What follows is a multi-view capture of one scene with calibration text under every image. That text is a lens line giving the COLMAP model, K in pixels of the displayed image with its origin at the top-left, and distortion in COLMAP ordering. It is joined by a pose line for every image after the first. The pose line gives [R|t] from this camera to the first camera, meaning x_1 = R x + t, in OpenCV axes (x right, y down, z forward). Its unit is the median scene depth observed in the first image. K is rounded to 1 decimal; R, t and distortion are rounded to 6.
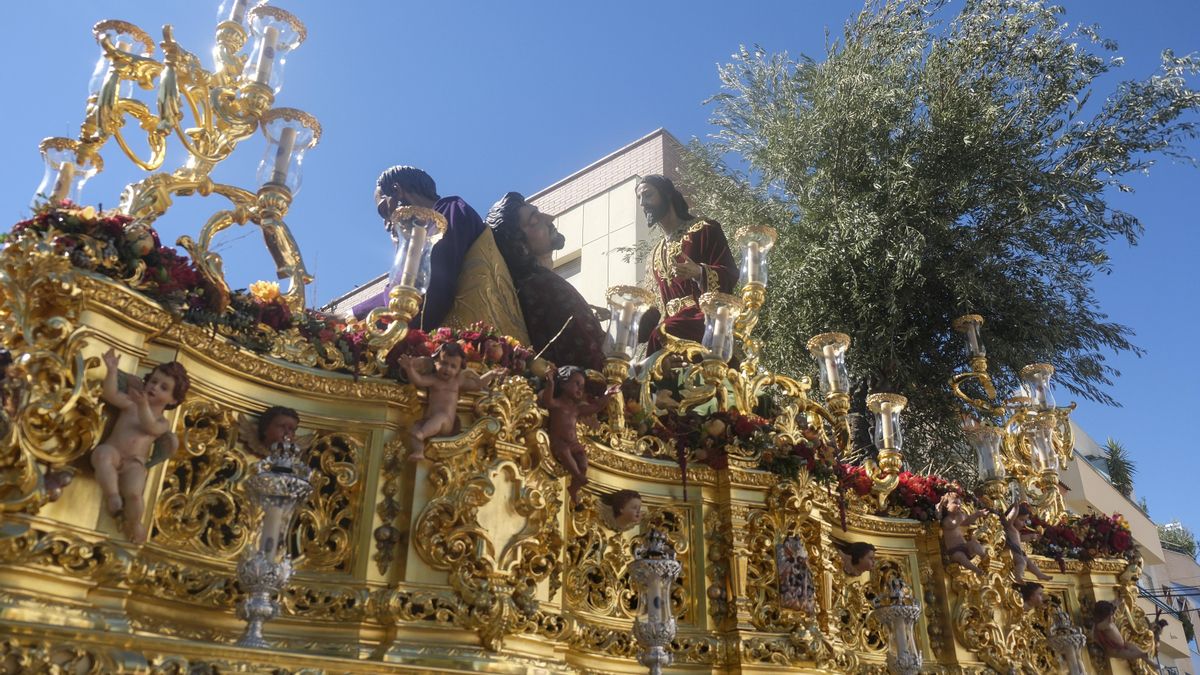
lens RADIAL K [[918.9, 0, 600.0], [0, 918.9, 337.5], [0, 0, 1]] dist [-0.006701, 0.005312]
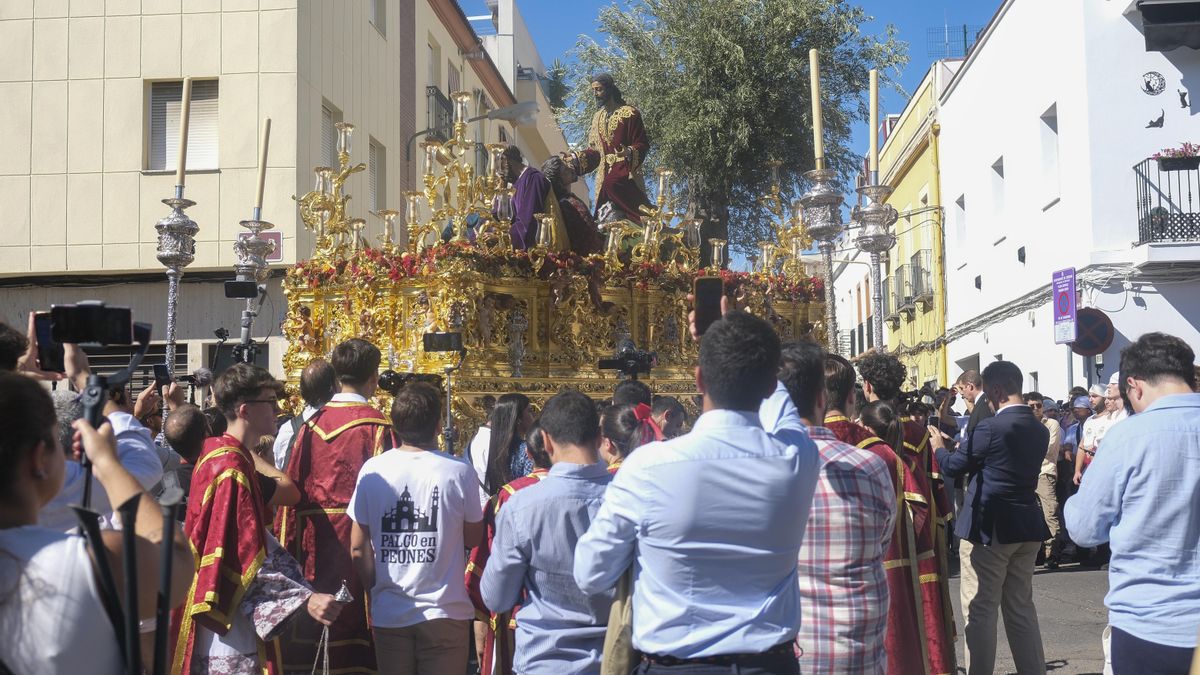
lens RADIAL K [[1405.8, 0, 599.7], [0, 1405.8, 337.1], [0, 0, 1]] dist [0.001390, 0.000000]
pose [[0.982347, -0.007650, 0.186911, -0.714081], [-0.070368, 0.910666, 0.407106, -1.306153], [-0.173328, -0.413072, 0.894052, -2.465327]]
